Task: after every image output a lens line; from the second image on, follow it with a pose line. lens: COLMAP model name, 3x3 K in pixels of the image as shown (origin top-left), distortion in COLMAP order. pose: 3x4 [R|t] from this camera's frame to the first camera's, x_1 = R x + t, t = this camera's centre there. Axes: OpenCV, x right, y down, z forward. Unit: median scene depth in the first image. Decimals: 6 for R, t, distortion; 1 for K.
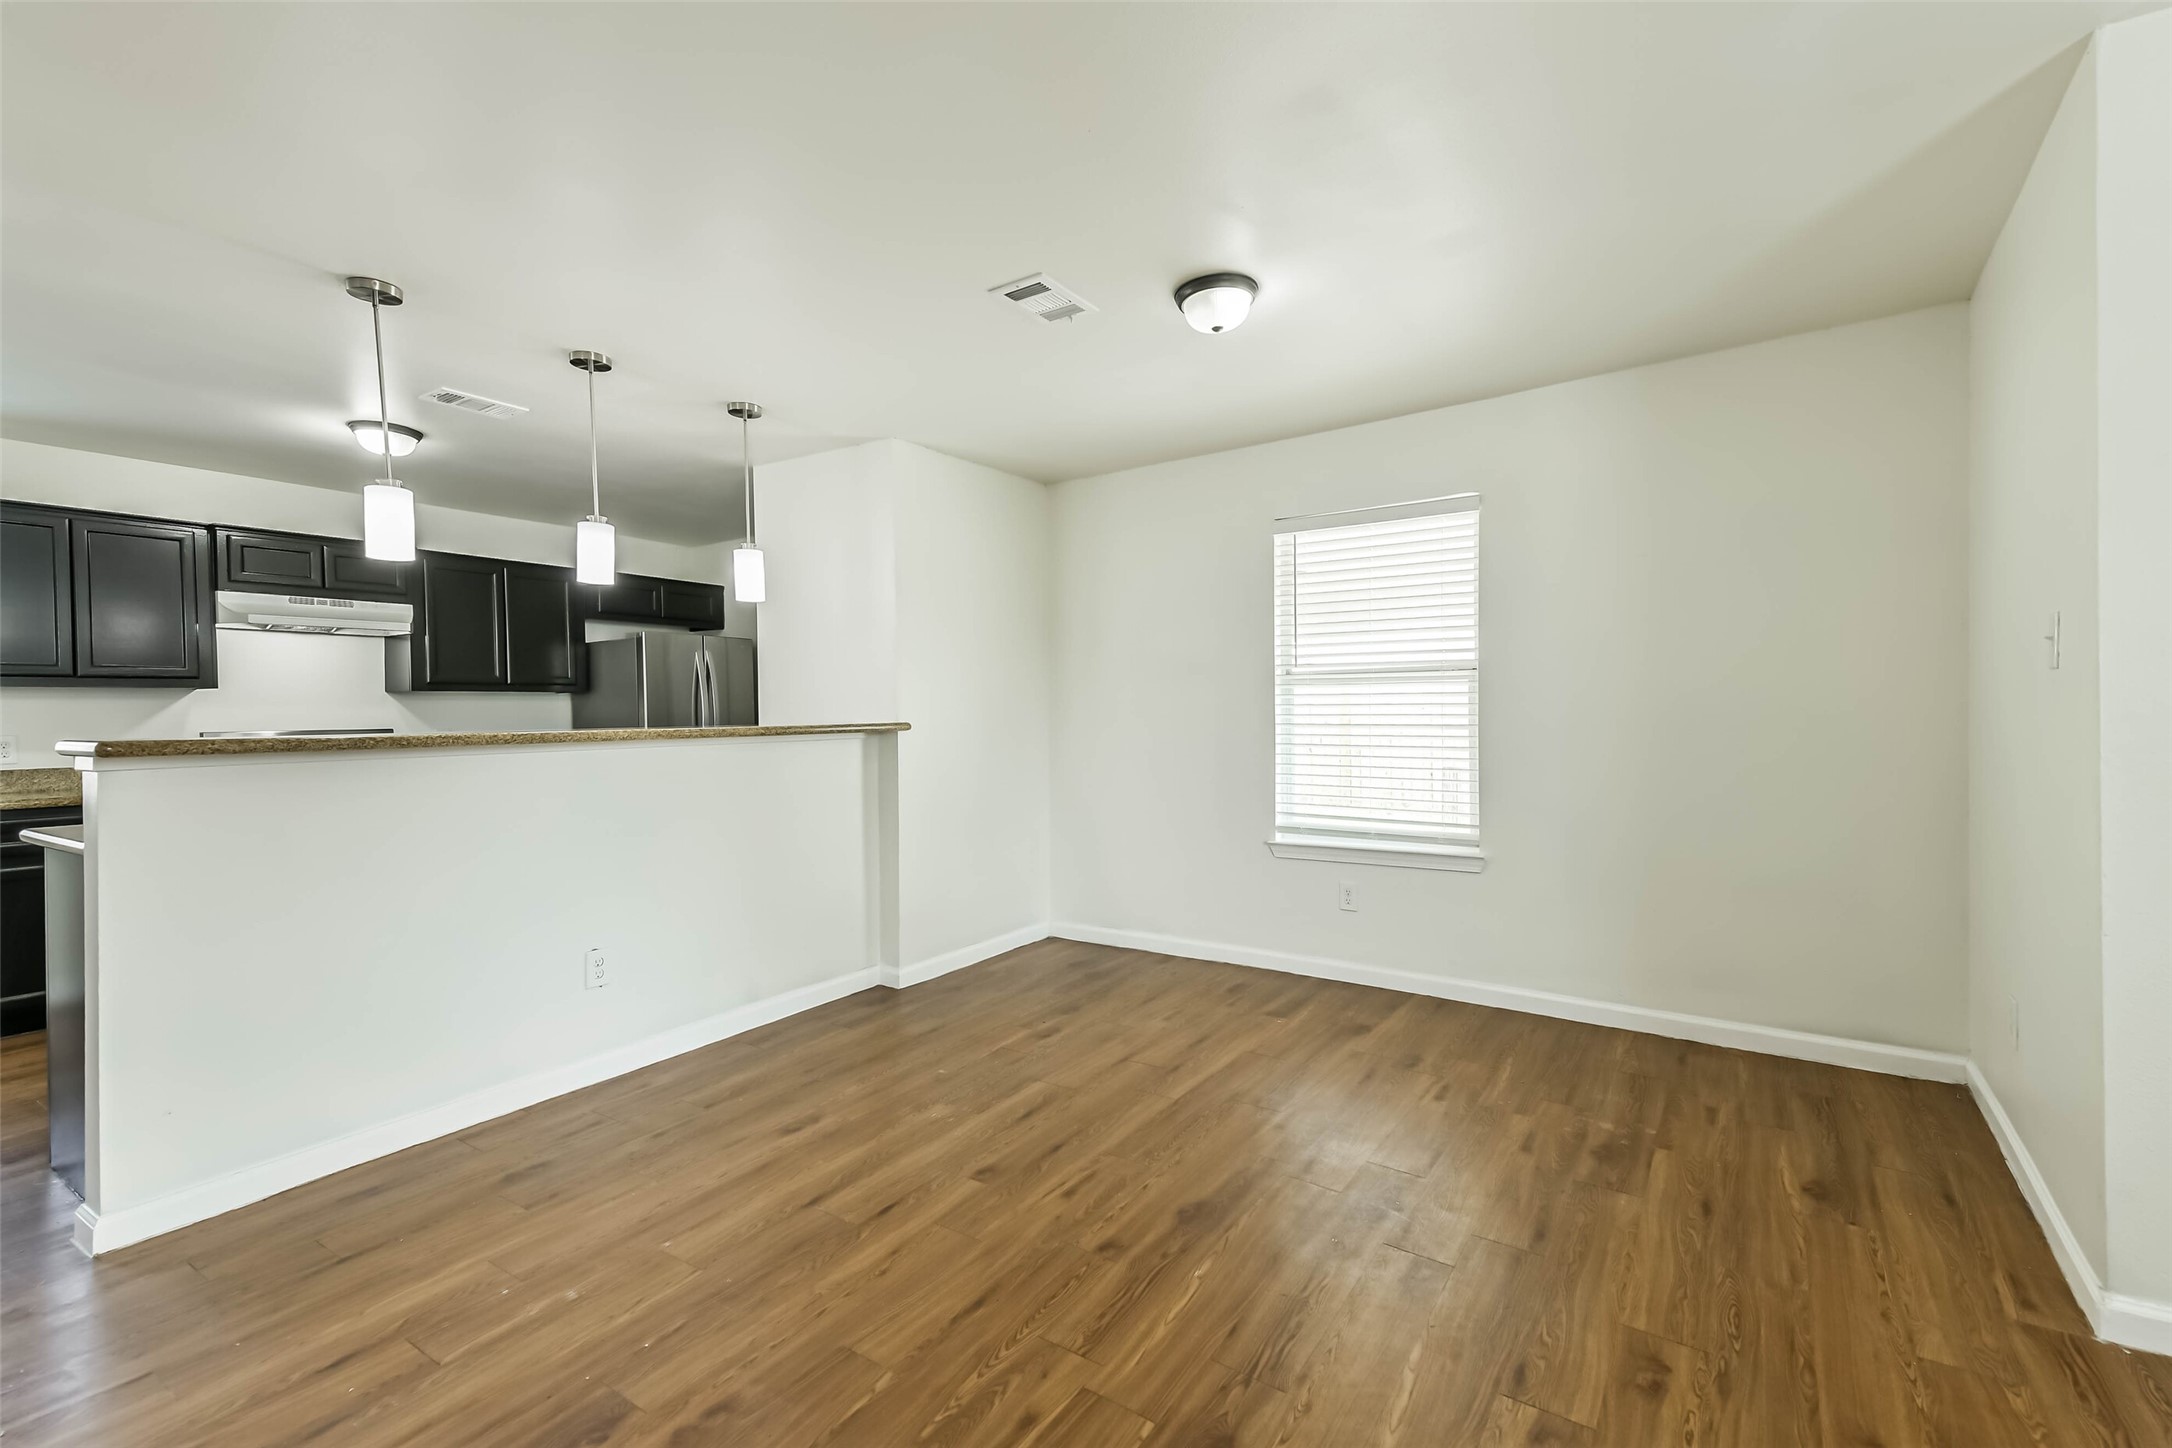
lens RADIAL K [[946.3, 0, 1095.6], [0, 946.3, 719.2], [0, 0, 1]] dist [0.091021, -0.038784]
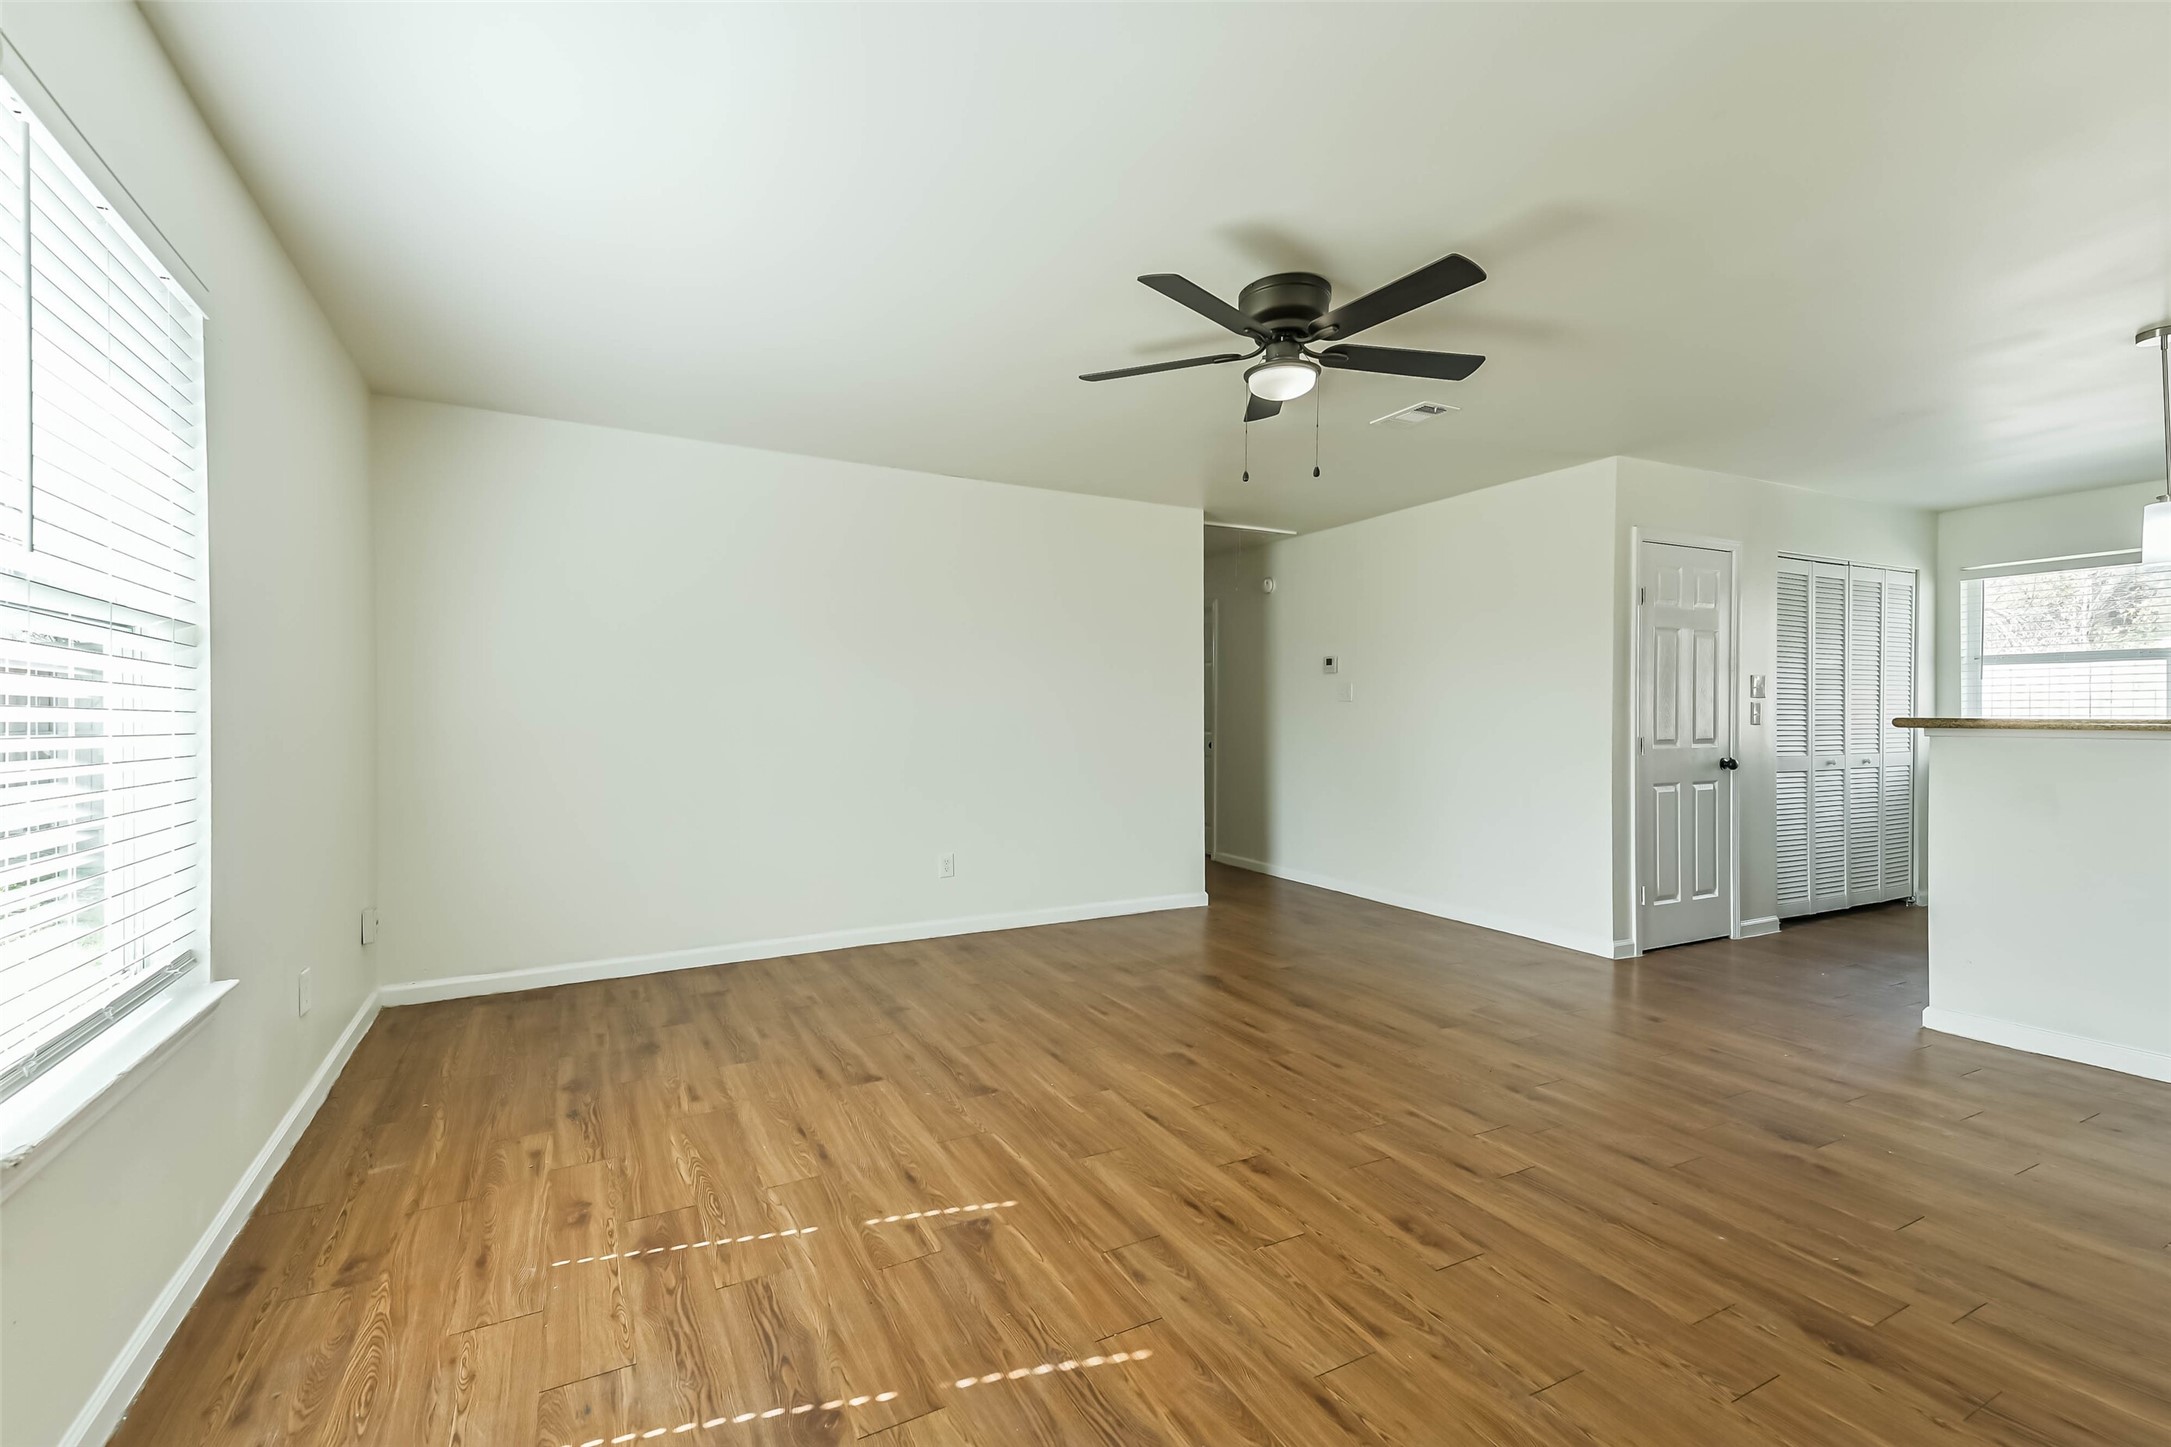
lens RADIAL K [[945.8, 0, 1095.1], [0, 945.8, 718.7], [0, 0, 1]] dist [0.091021, -0.038784]
pose [[-0.456957, 0.017319, -0.889320, 0.590830], [0.005695, 0.999847, 0.016545, -0.004908], [0.889470, 0.002496, -0.456986, 0.288496]]
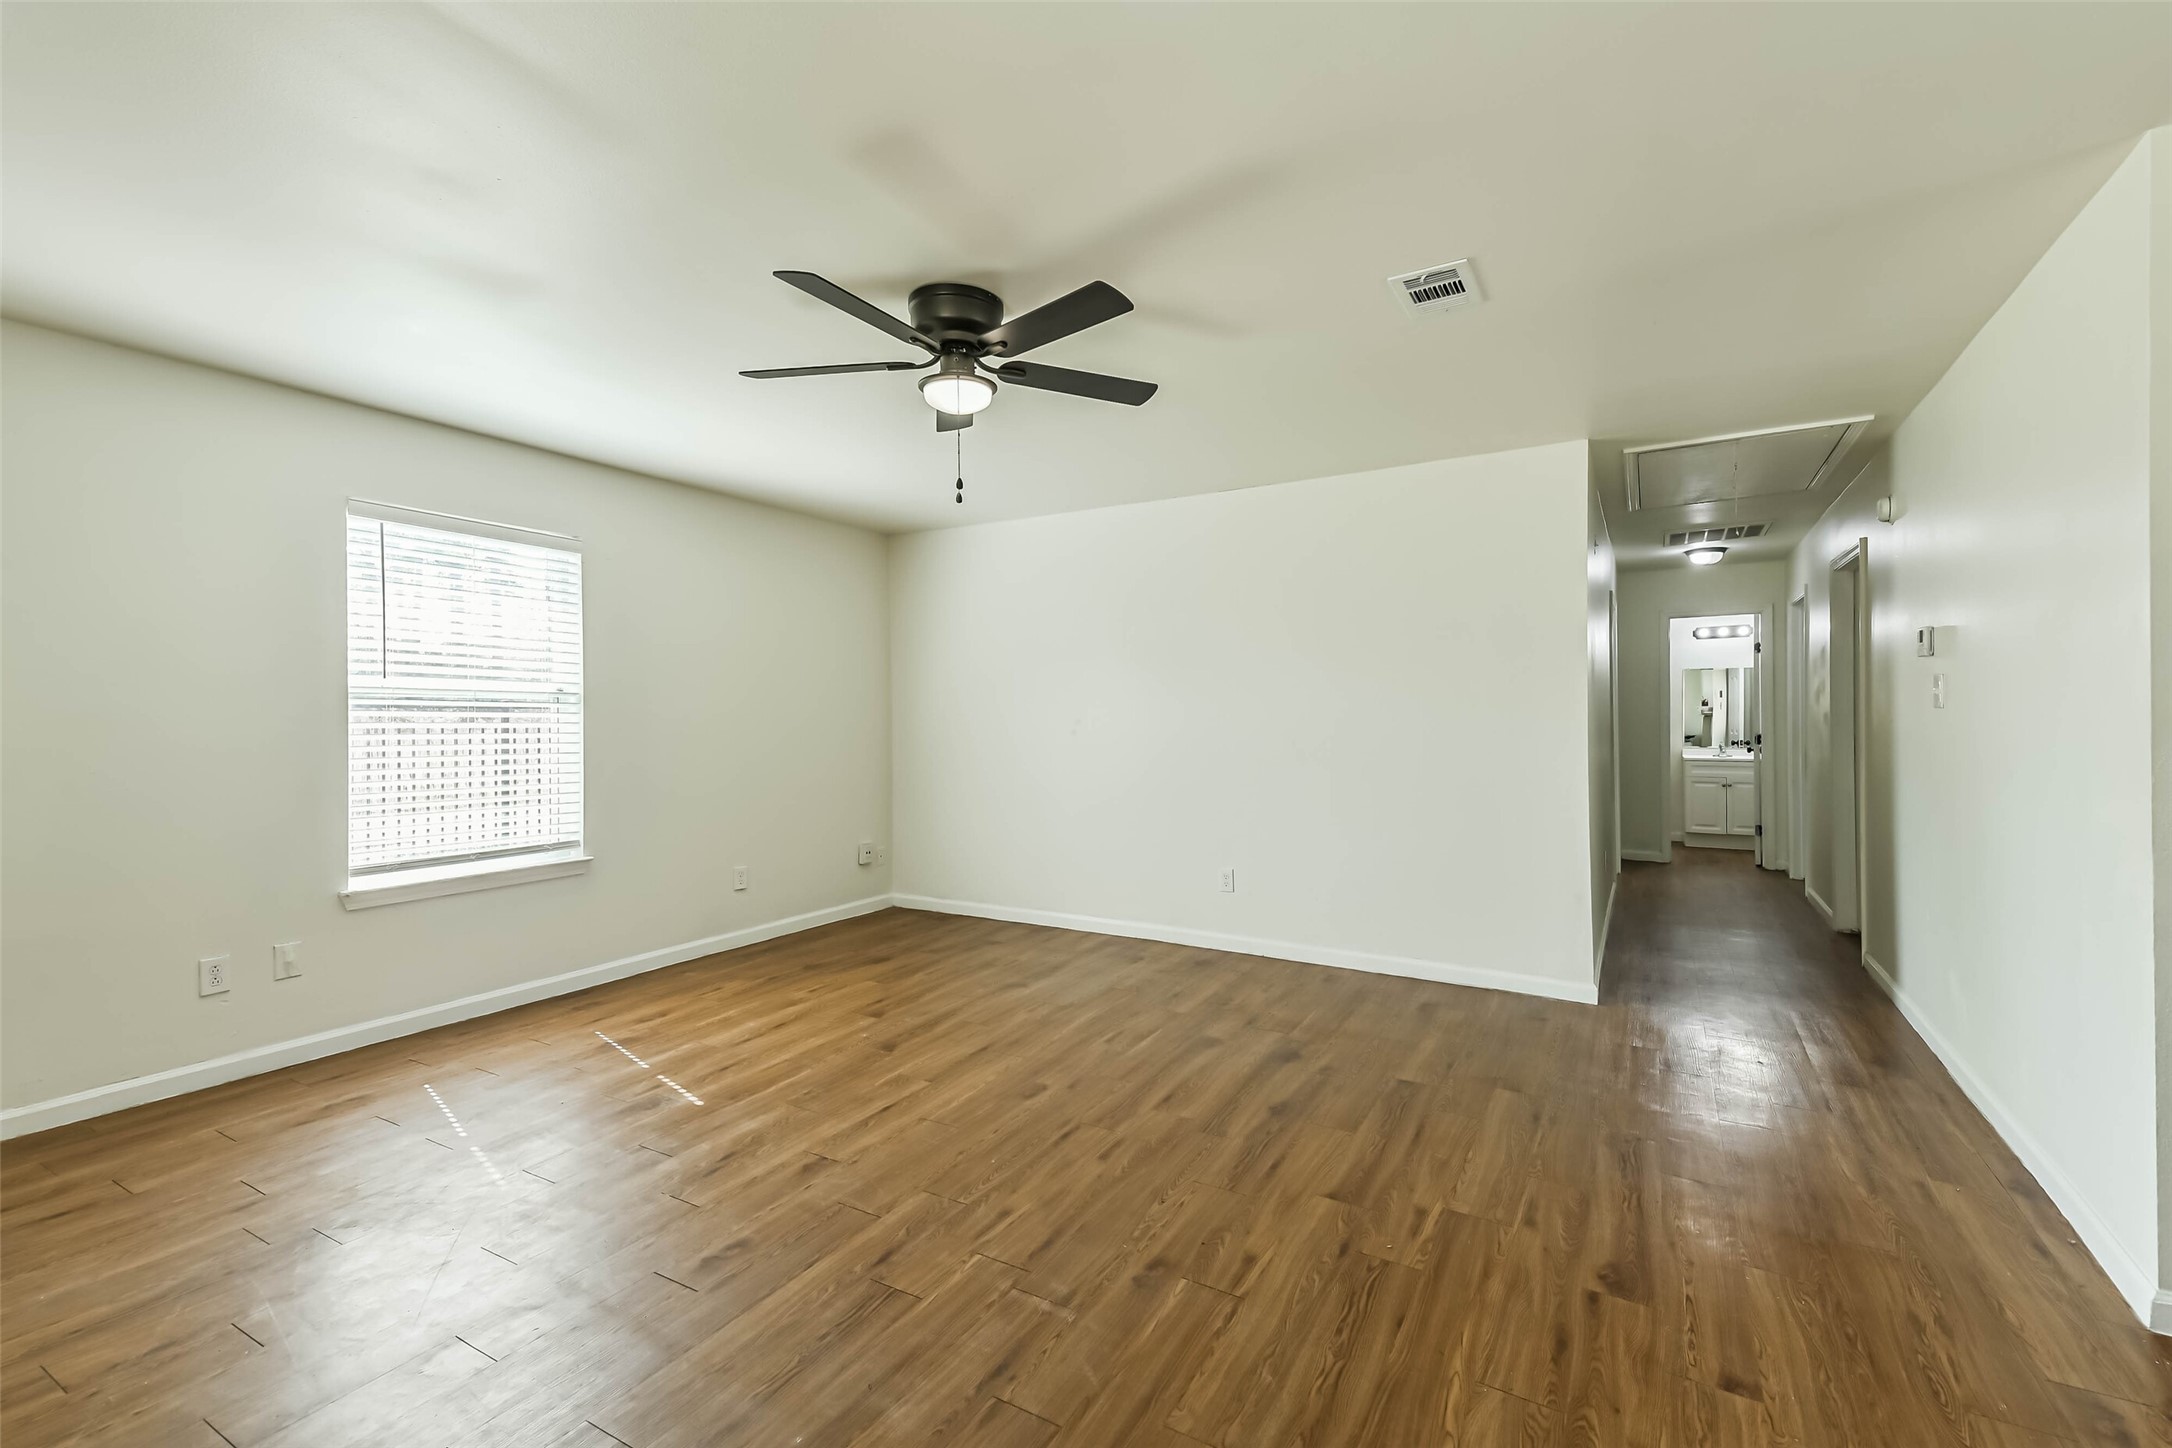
lens RADIAL K [[946.3, 0, 1095.6], [0, 946.3, 719.2], [0, 0, 1]] dist [0.091021, -0.038784]
pose [[-0.997018, 0.014312, -0.075834, -0.134558], [0.013356, 0.999825, 0.013101, -0.025343], [0.076008, 0.012049, -0.997034, 0.775620]]
